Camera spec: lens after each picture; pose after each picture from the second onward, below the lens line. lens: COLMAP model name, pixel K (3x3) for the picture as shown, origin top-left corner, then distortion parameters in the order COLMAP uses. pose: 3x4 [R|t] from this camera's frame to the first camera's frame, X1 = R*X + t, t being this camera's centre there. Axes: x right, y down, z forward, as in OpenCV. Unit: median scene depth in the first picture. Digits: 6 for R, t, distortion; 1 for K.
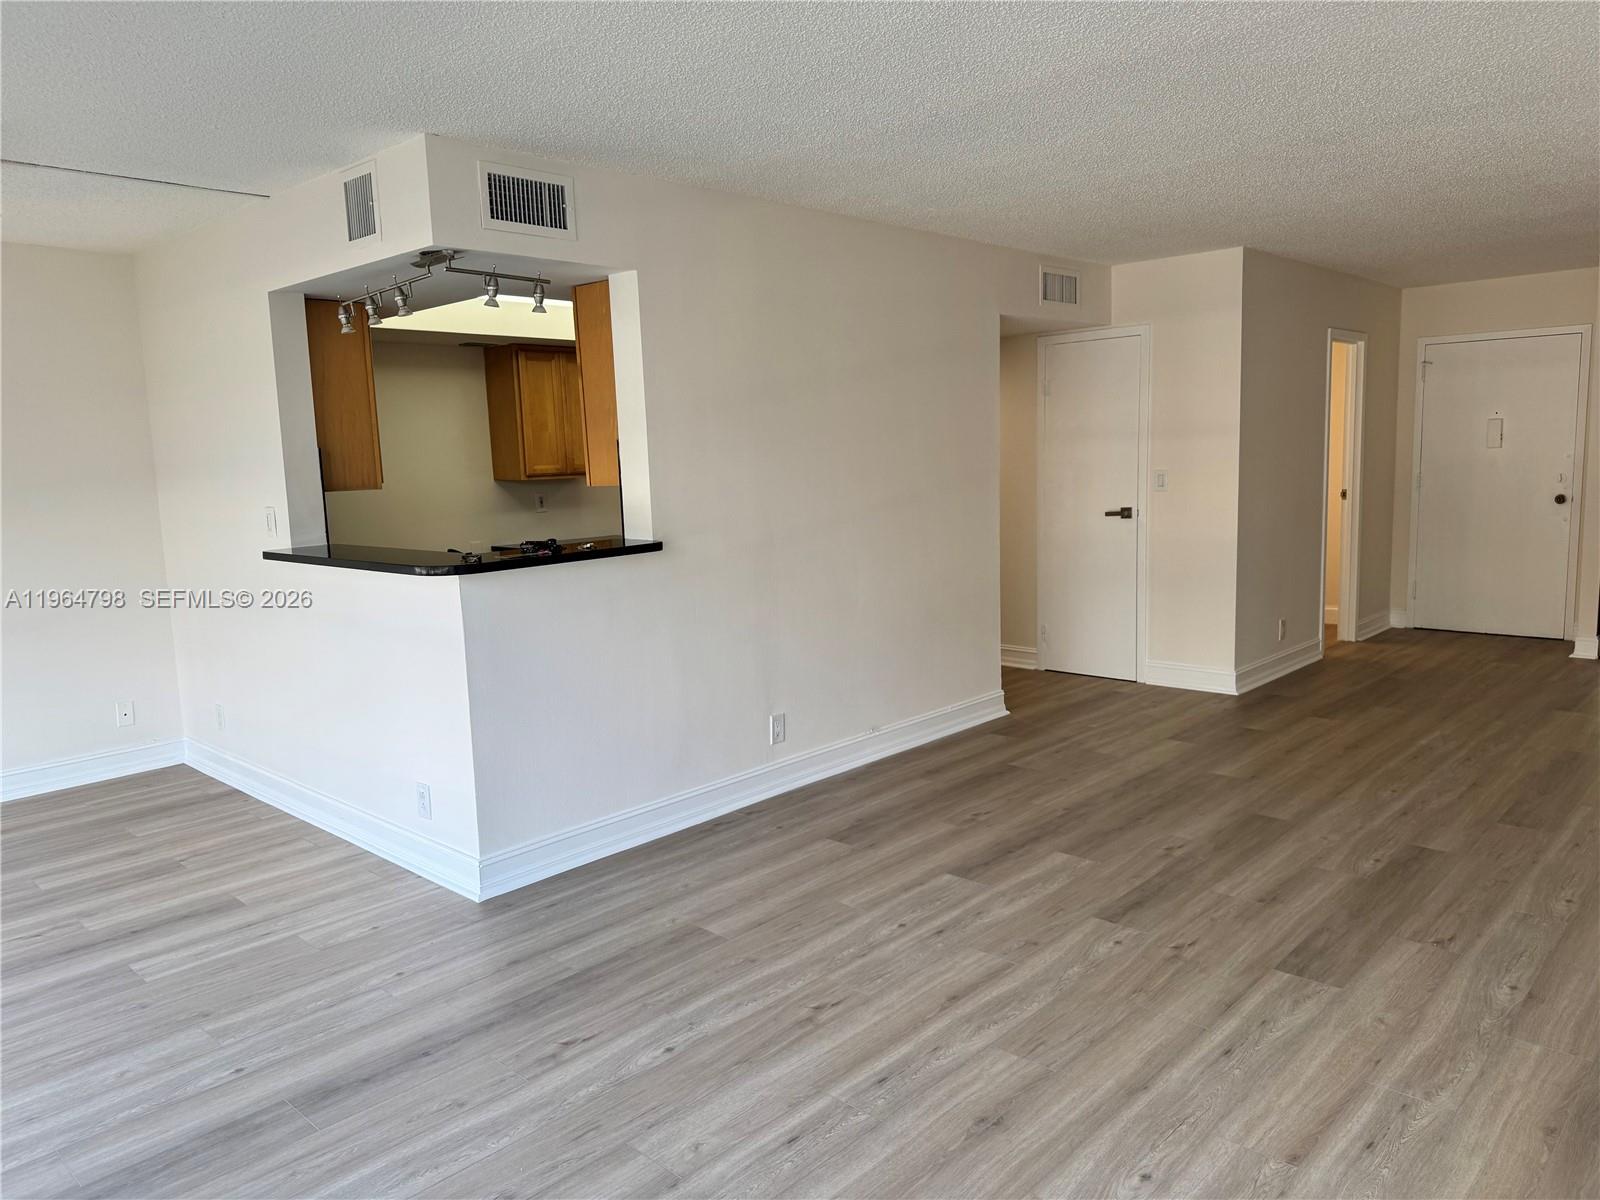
lens RADIAL K [[1128.5, 0, 793.6], [0, 1128.5, 593.4], [0, 0, 1]] dist [0.057716, -0.058363]
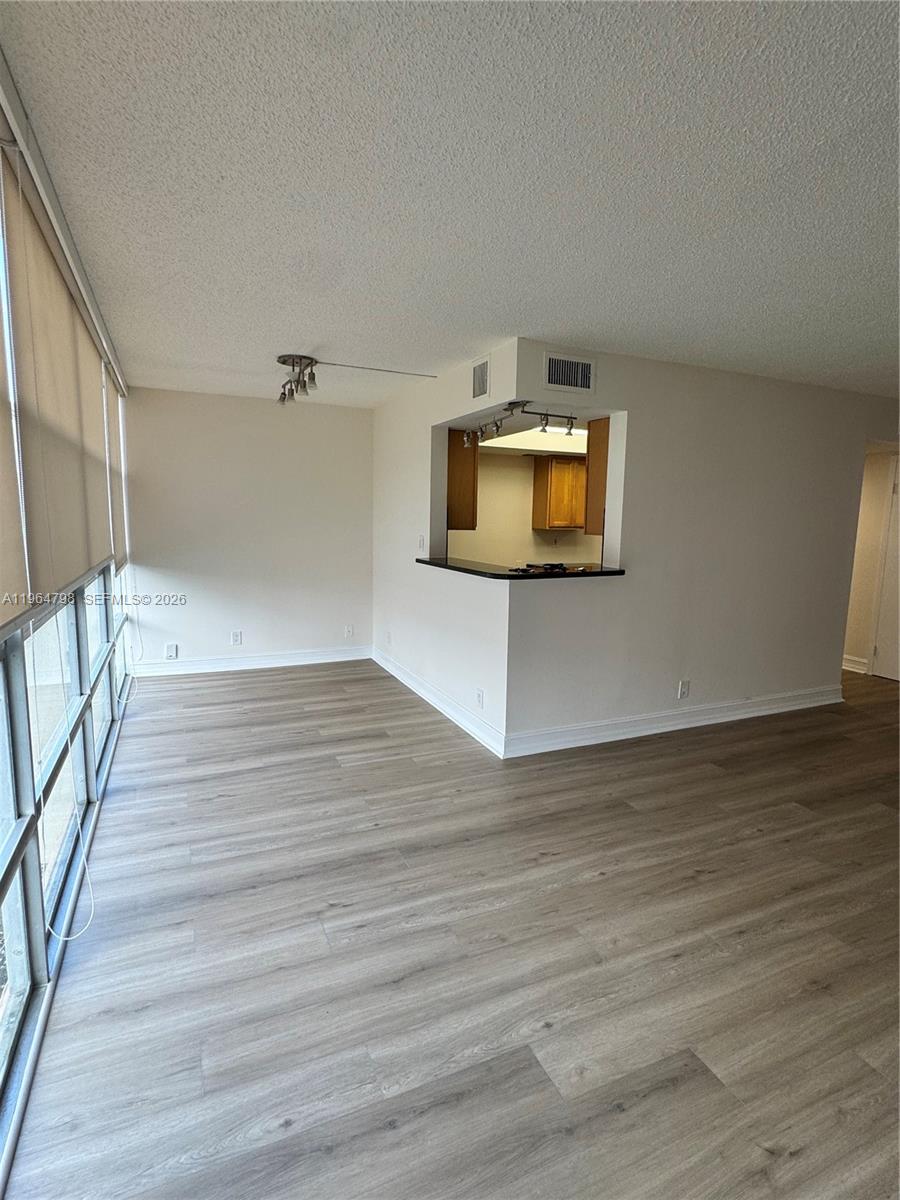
lens RADIAL K [[609.2, 0, 450.6], [0, 609.2, 598.4], [0, 0, 1]] dist [-0.003534, -0.000004]
pose [[0.923869, 0.103393, -0.368479, -0.021405], [-0.100241, 0.994576, 0.027742, -0.004026], [0.369348, 0.011307, 0.929222, 0.062033]]
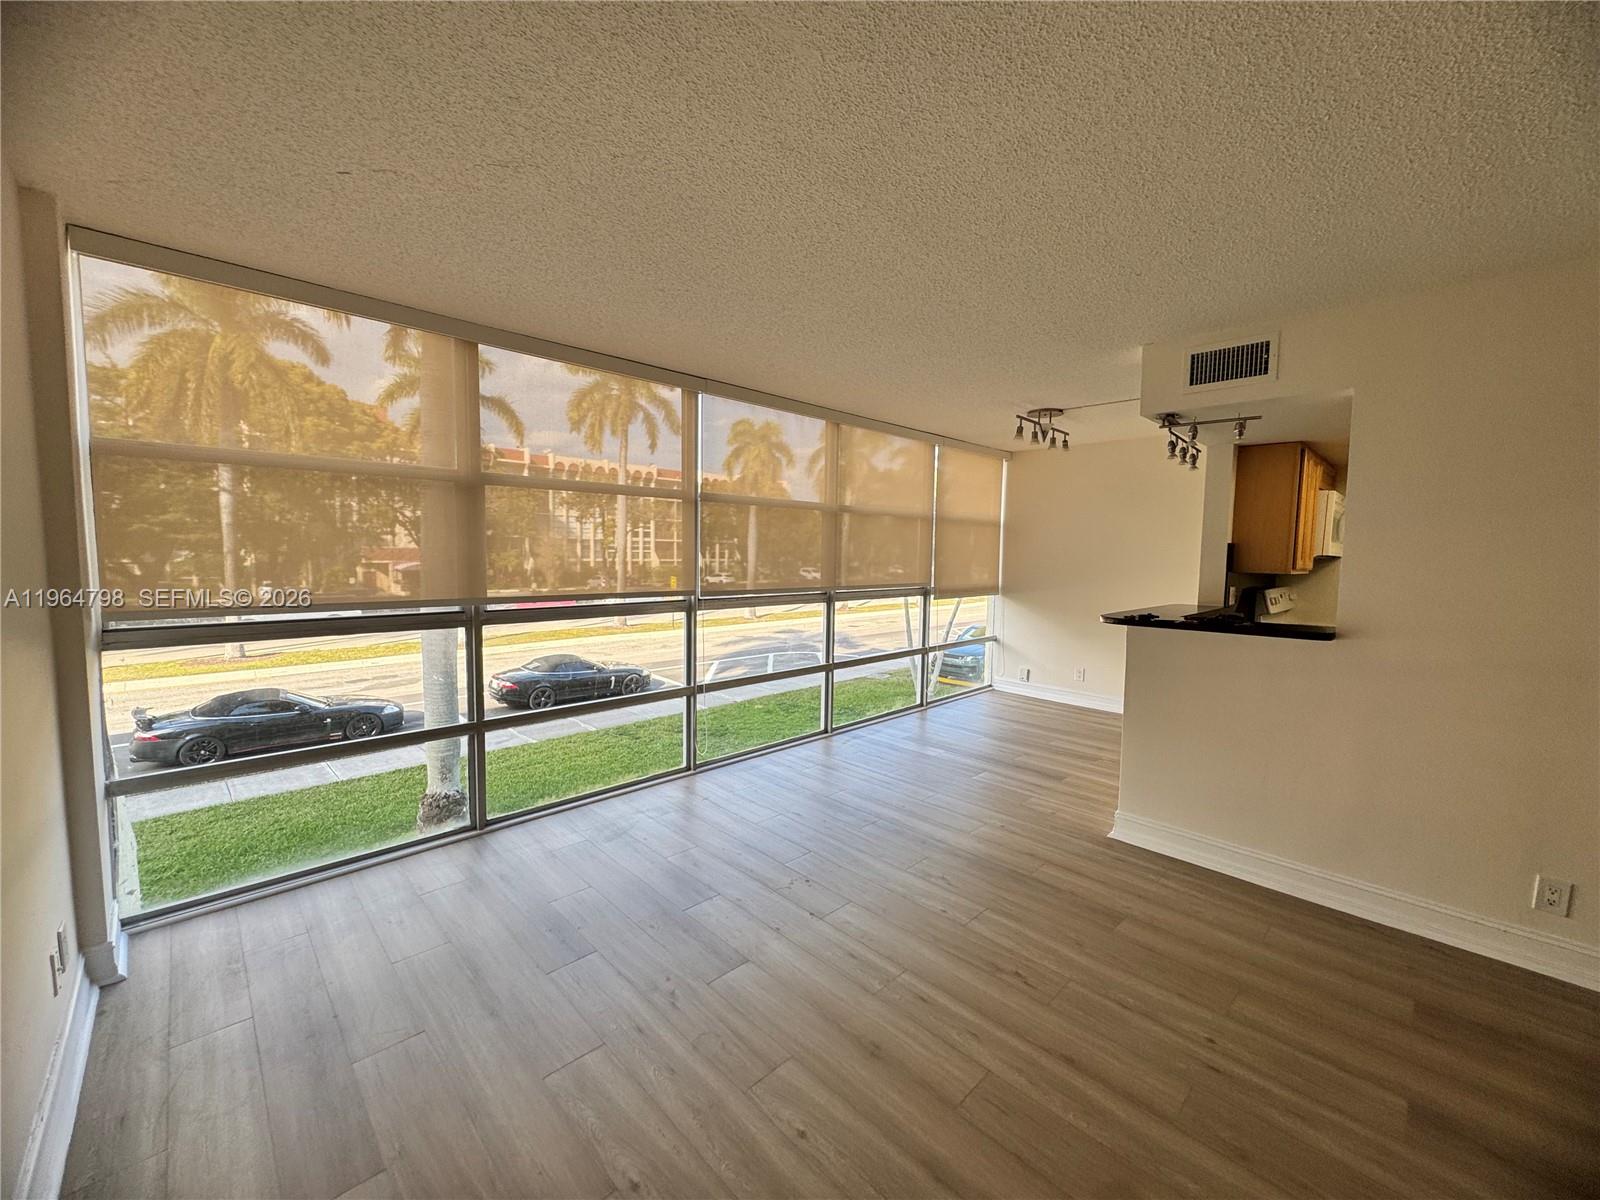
lens RADIAL K [[642.1, 0, 796.6], [0, 642.1, 600.1], [0, 0, 1]] dist [-0.001485, -0.000320]
pose [[-0.045824, 0.113969, -0.992427, 0.593778], [-0.142188, 0.982611, 0.119407, -0.092035], [0.988778, 0.146583, -0.028822, 0.584020]]
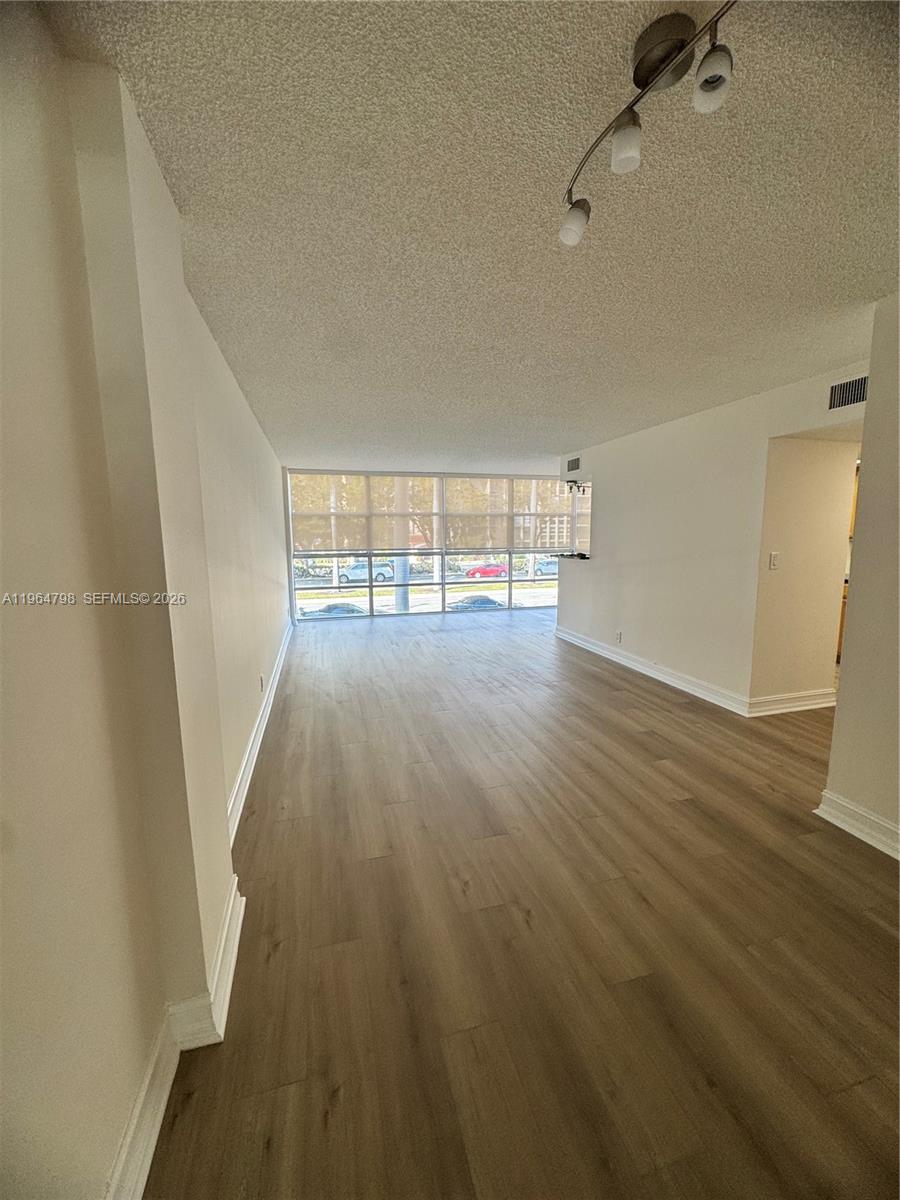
lens RADIAL K [[481.6, 0, 452.1], [0, 481.6, 599.6], [0, 0, 1]] dist [-0.001485, -0.000320]
pose [[-0.514842, 0.159126, -0.842387, 1.507408], [-0.083569, 0.968627, 0.234047, -0.263035], [0.853202, 0.190894, -0.485392, 1.610596]]
